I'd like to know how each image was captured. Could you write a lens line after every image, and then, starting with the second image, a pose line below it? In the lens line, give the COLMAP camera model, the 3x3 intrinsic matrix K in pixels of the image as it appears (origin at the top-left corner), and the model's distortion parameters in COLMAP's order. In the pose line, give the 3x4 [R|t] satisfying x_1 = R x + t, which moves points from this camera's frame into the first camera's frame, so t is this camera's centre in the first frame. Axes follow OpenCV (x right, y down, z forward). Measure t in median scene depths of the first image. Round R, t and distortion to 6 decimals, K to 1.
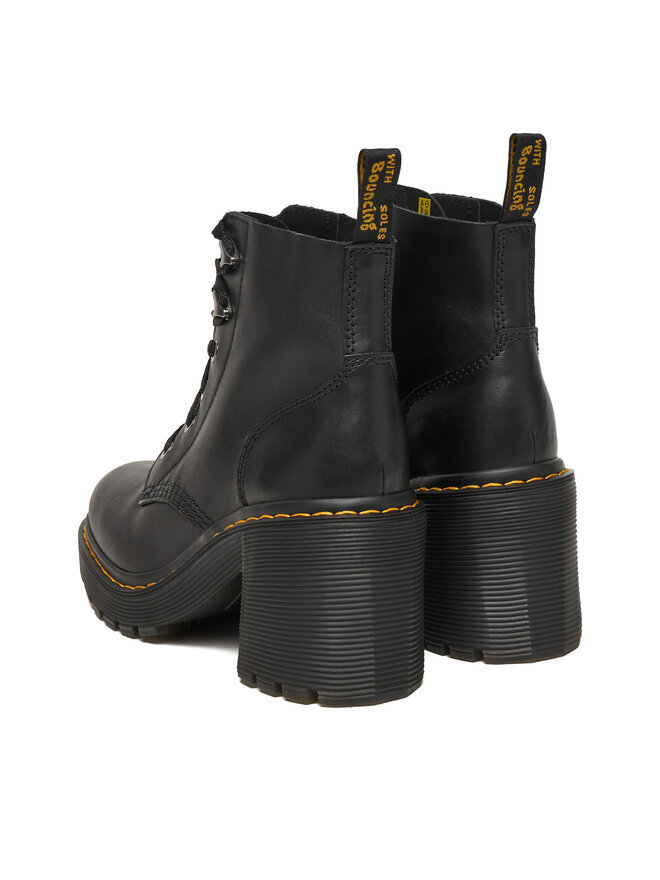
lens RADIAL K [[1597.8, 0, 329.3], [0, 1597.8, 440.2], [0, 0, 1]] dist [0.110968, 0.000000]
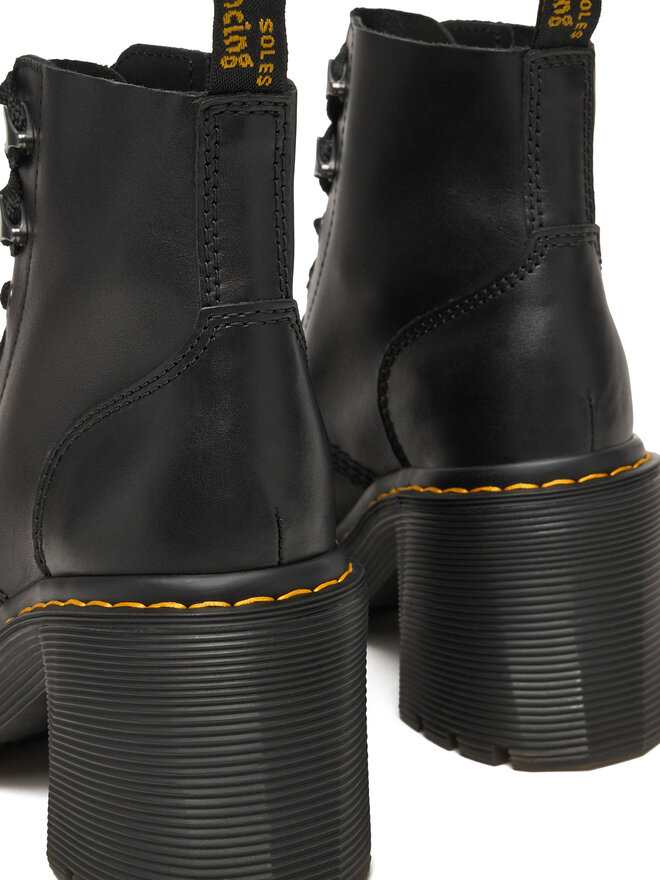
lens RADIAL K [[1649.9, 0, 330.6], [0, 1649.9, 440.2], [0, 0, 1]] dist [0.074720, 0.000000]
pose [[0.997474, -0.010690, -0.070219, 0.073378], [0.016877, 0.995967, 0.088115, -0.046642], [0.068994, -0.089077, 0.993632, 0.369288]]
